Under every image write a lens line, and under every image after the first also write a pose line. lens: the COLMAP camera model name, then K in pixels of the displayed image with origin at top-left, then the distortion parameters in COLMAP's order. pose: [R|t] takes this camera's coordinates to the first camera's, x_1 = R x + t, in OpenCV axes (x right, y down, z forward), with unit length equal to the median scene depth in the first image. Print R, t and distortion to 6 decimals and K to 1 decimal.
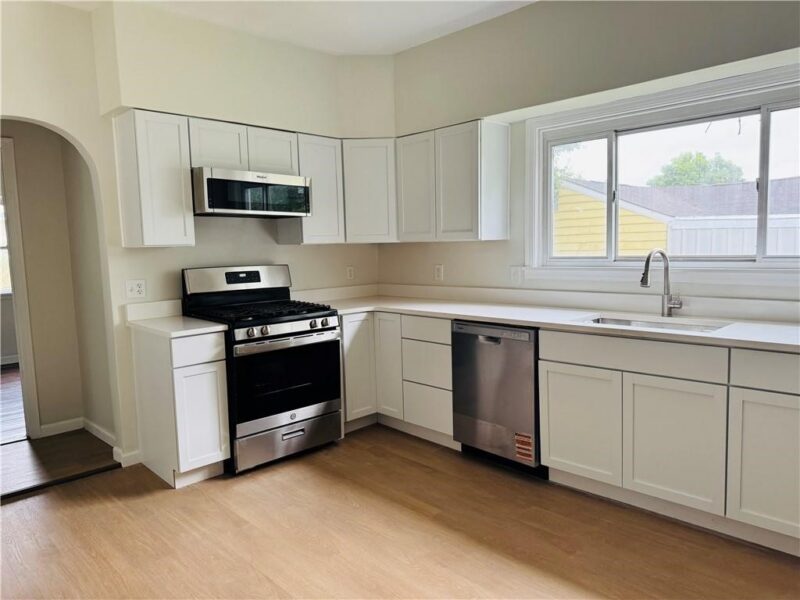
lens RADIAL K [[565.9, 0, 400.0], [0, 565.9, 300.0], [0, 0, 1]] dist [0.103422, -0.130304]
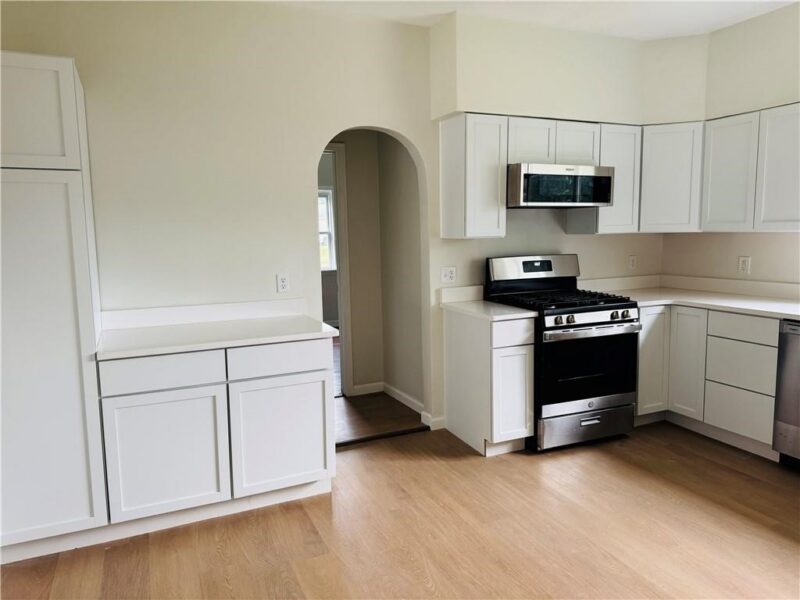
lens RADIAL K [[565.9, 0, 400.0], [0, 565.9, 300.0], [0, 0, 1]] dist [0.103422, -0.130304]
pose [[0.942956, 0.049047, -0.329284, -0.181948], [-0.039054, 0.998556, 0.036897, -0.007114], [0.330618, -0.021932, 0.943510, -0.079023]]
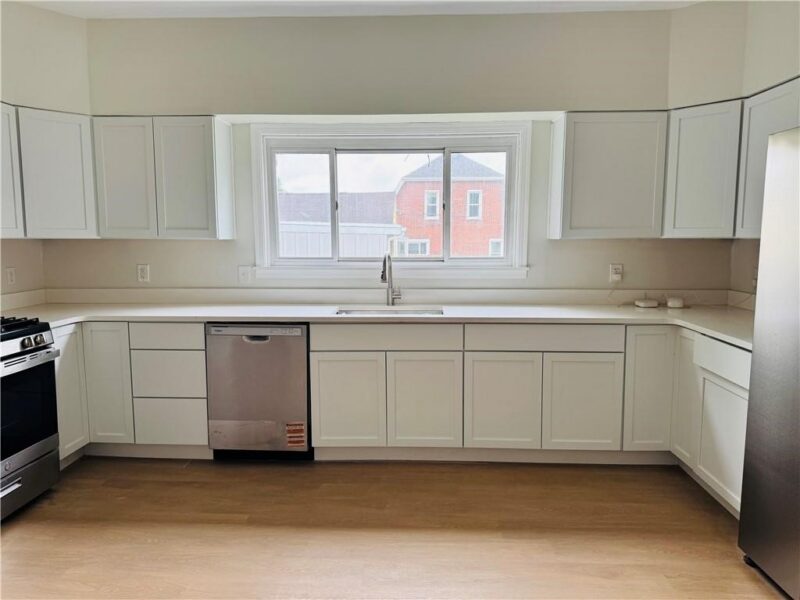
lens RADIAL K [[565.9, 0, 400.0], [0, 565.9, 300.0], [0, 0, 1]] dist [0.103422, -0.130304]
pose [[0.726330, -0.051761, 0.685394, -0.326214], [0.049544, 0.998509, 0.022905, -0.009300], [-0.685558, 0.017320, 0.727812, 0.076965]]
